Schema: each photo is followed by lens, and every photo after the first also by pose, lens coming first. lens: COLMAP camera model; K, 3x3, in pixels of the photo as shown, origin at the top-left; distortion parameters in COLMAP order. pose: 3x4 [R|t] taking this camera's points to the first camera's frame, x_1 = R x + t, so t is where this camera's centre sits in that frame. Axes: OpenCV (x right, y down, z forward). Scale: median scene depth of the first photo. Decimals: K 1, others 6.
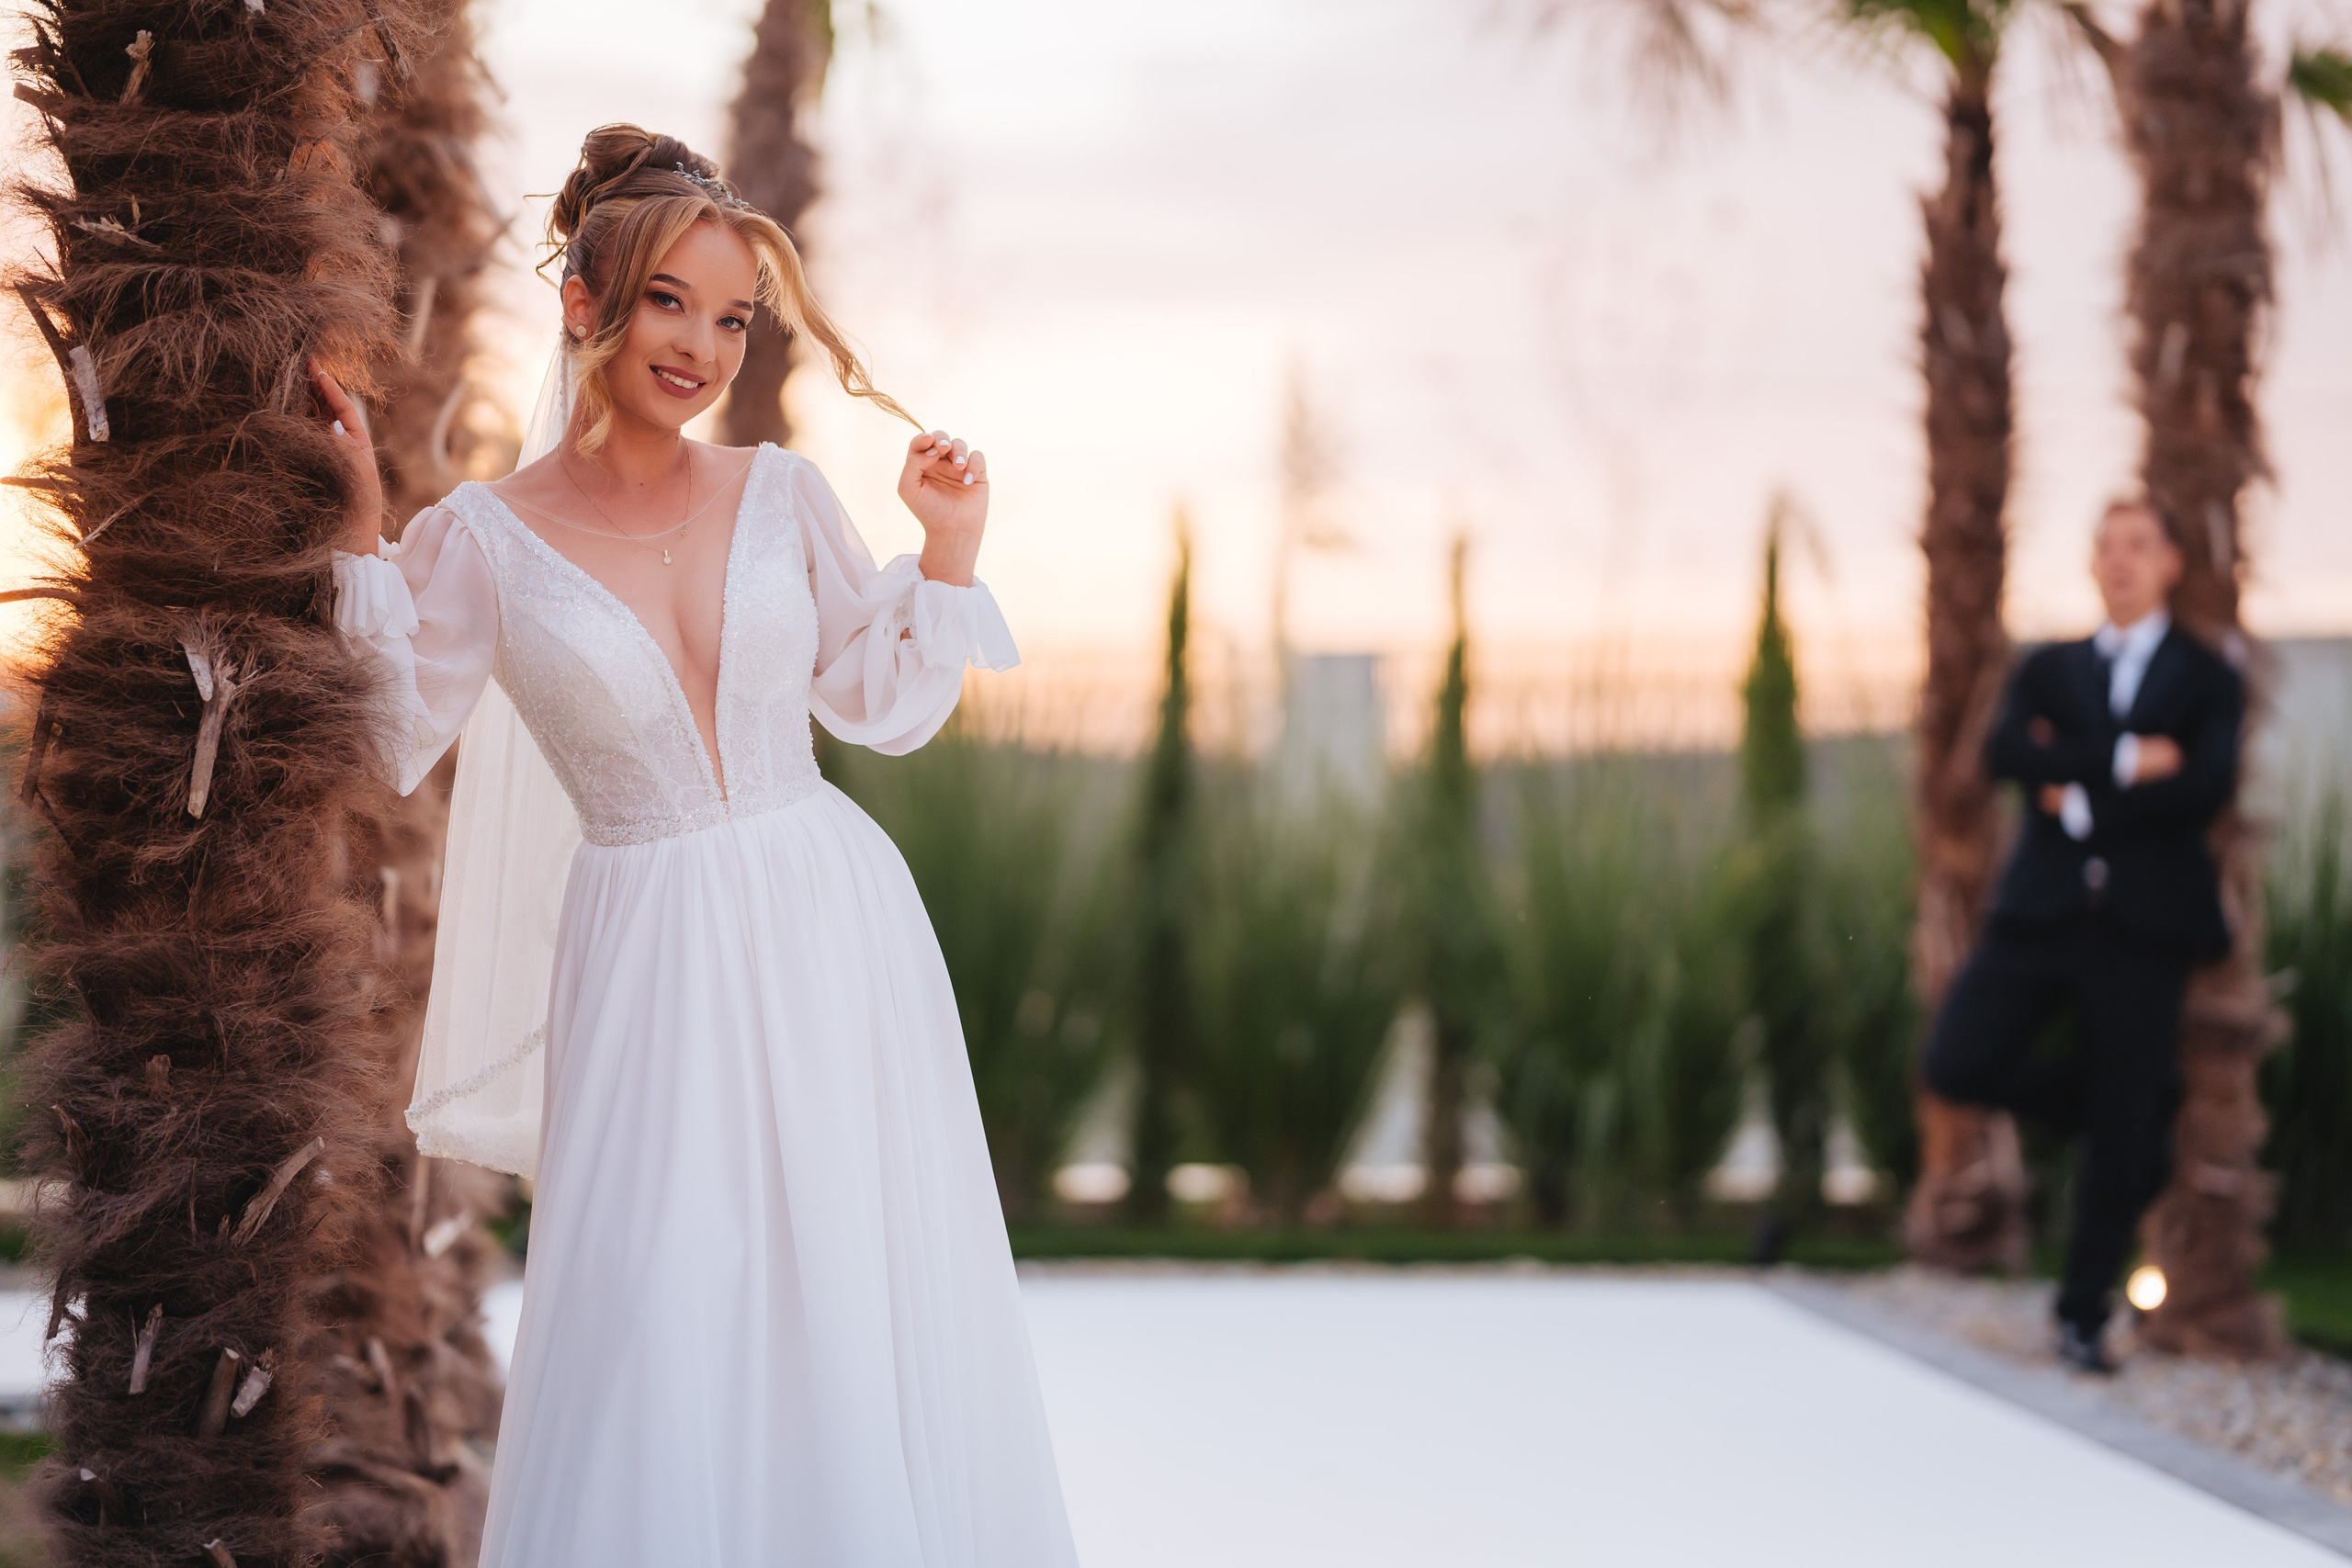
lens RADIAL K [[5775.8, 0, 1176.0], [0, 5775.8, 784.0], [0, 0, 1]] dist [0.022913, 0.420697]
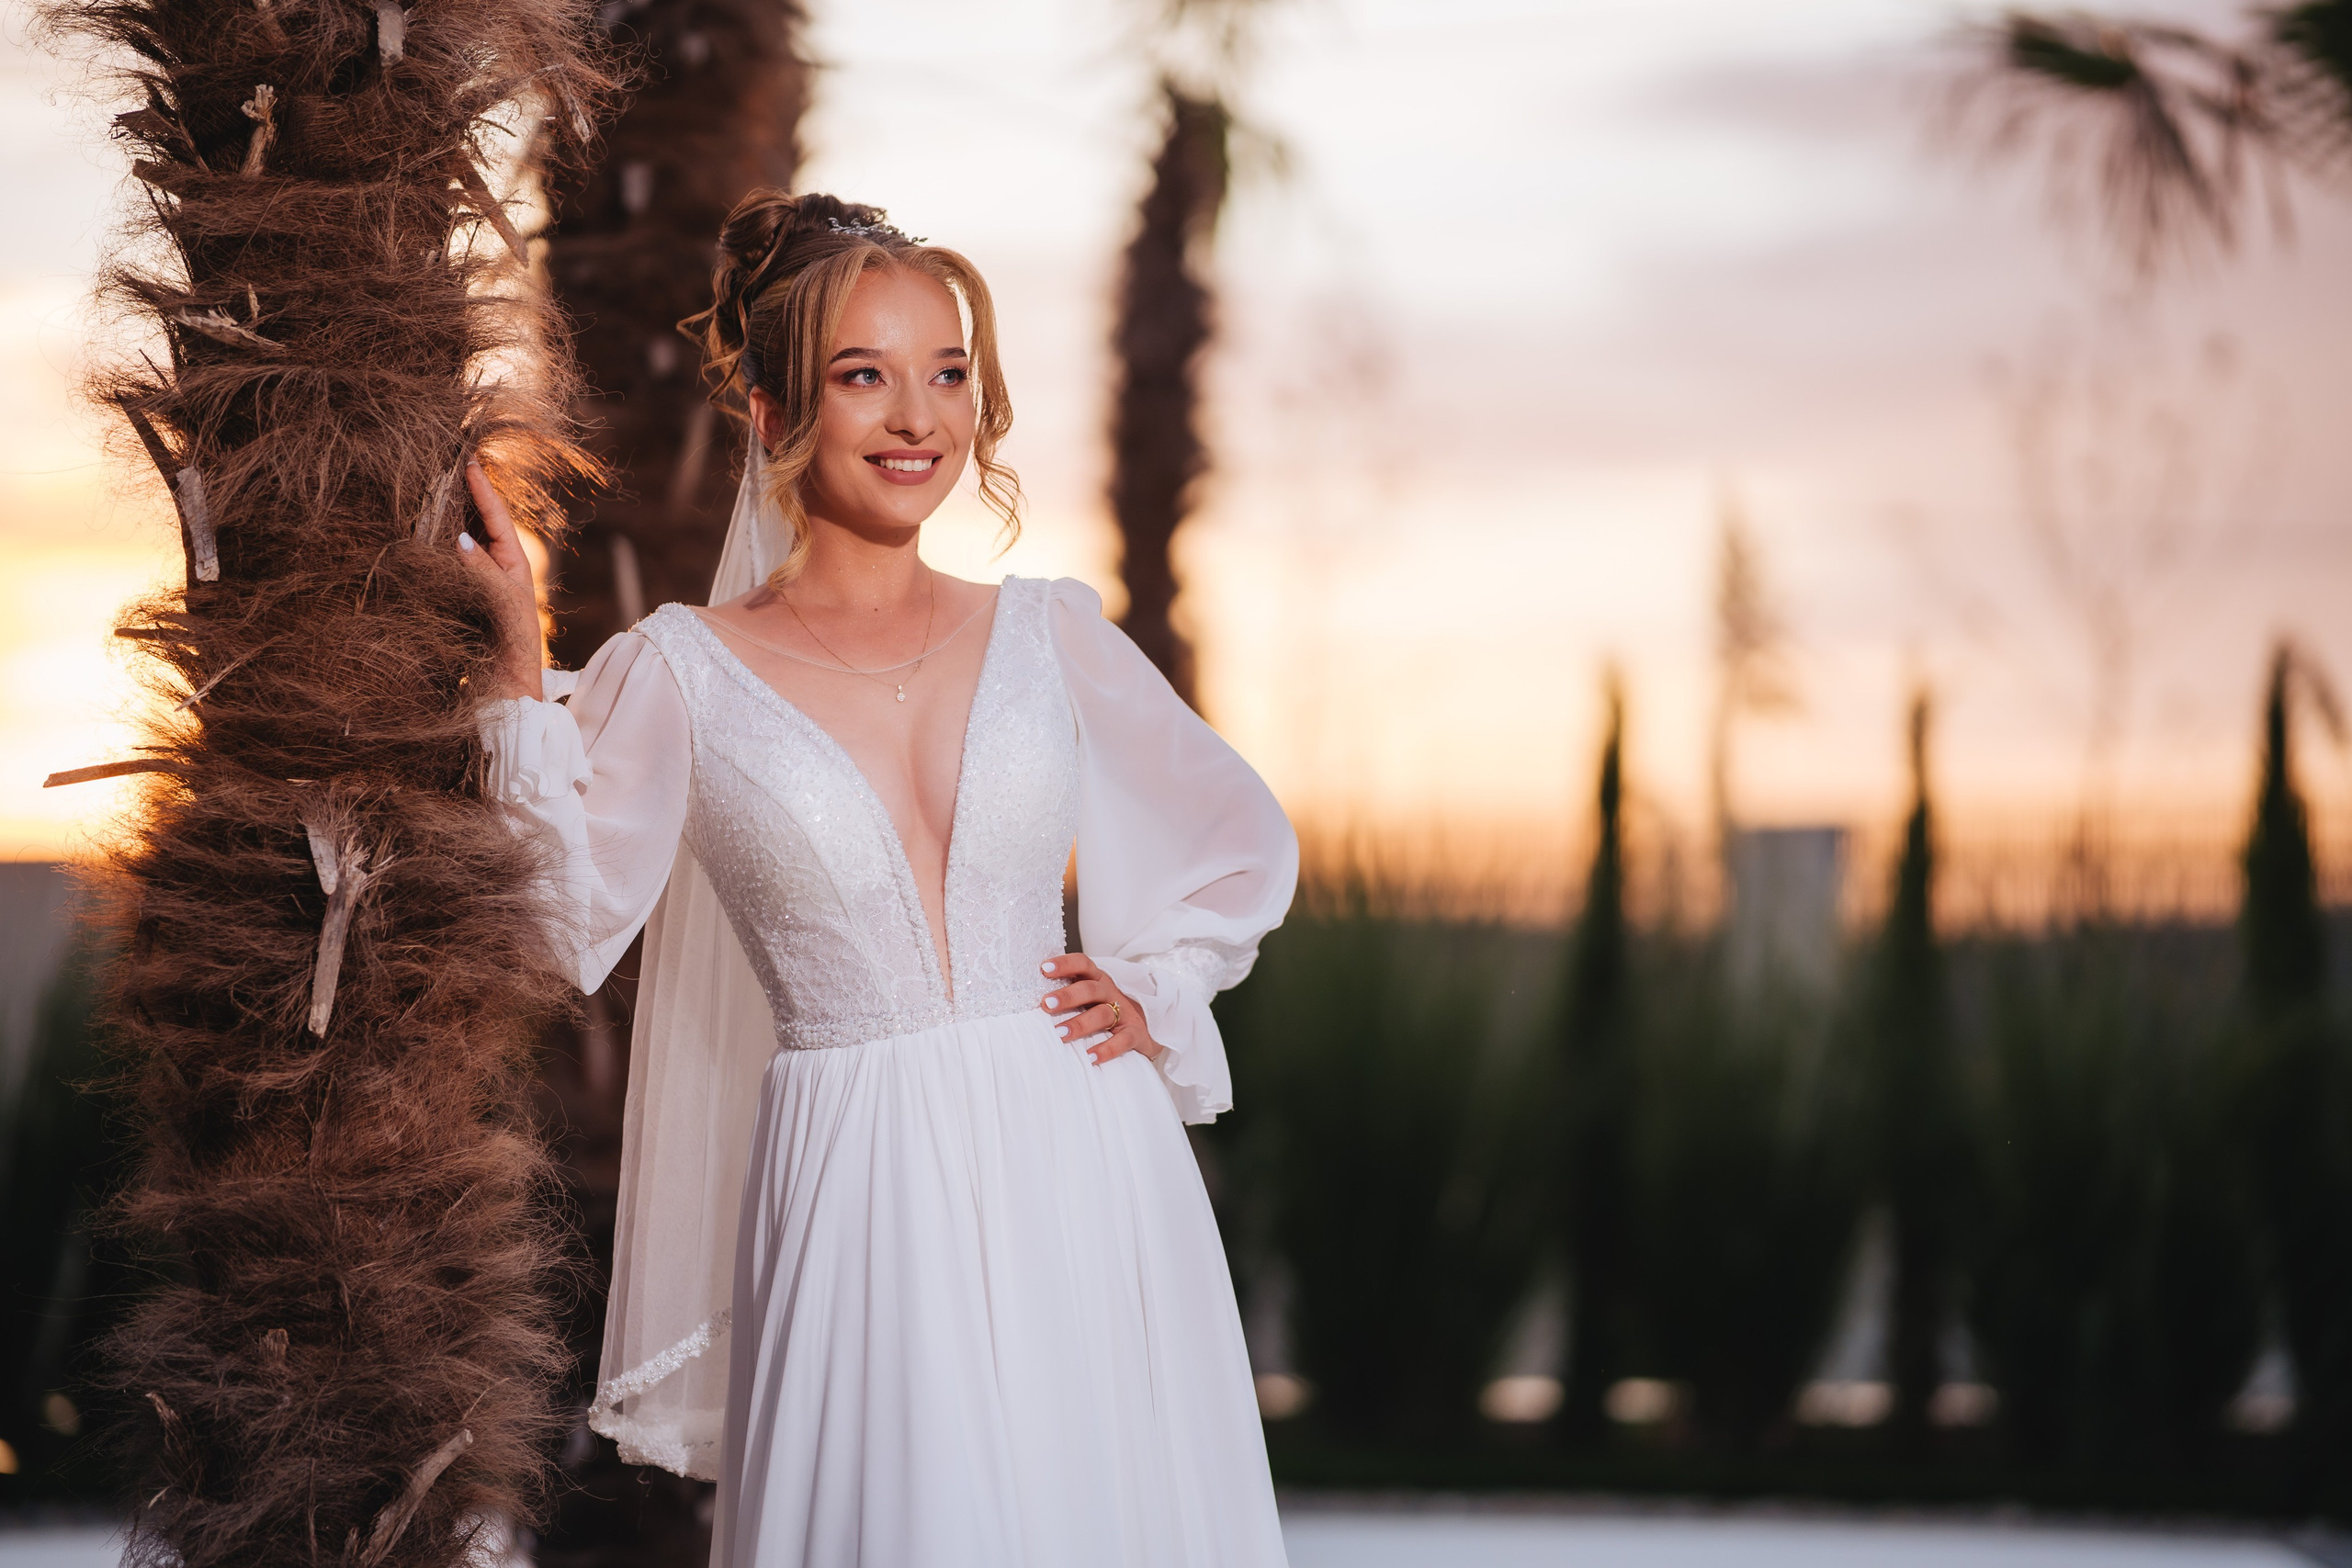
lens RADIAL K [[5668.5, 0, 1069.9], [0, 5668.5, 780.4], [0, 0, 1]] dist [0.043015, 6.566564]
pose [[0.994517, -0.014219, -0.103602, 0.019873], [0.010946, 0.999425, -0.032098, -0.003348], [0.103999, 0.030788, 0.994101, 0.205175]]
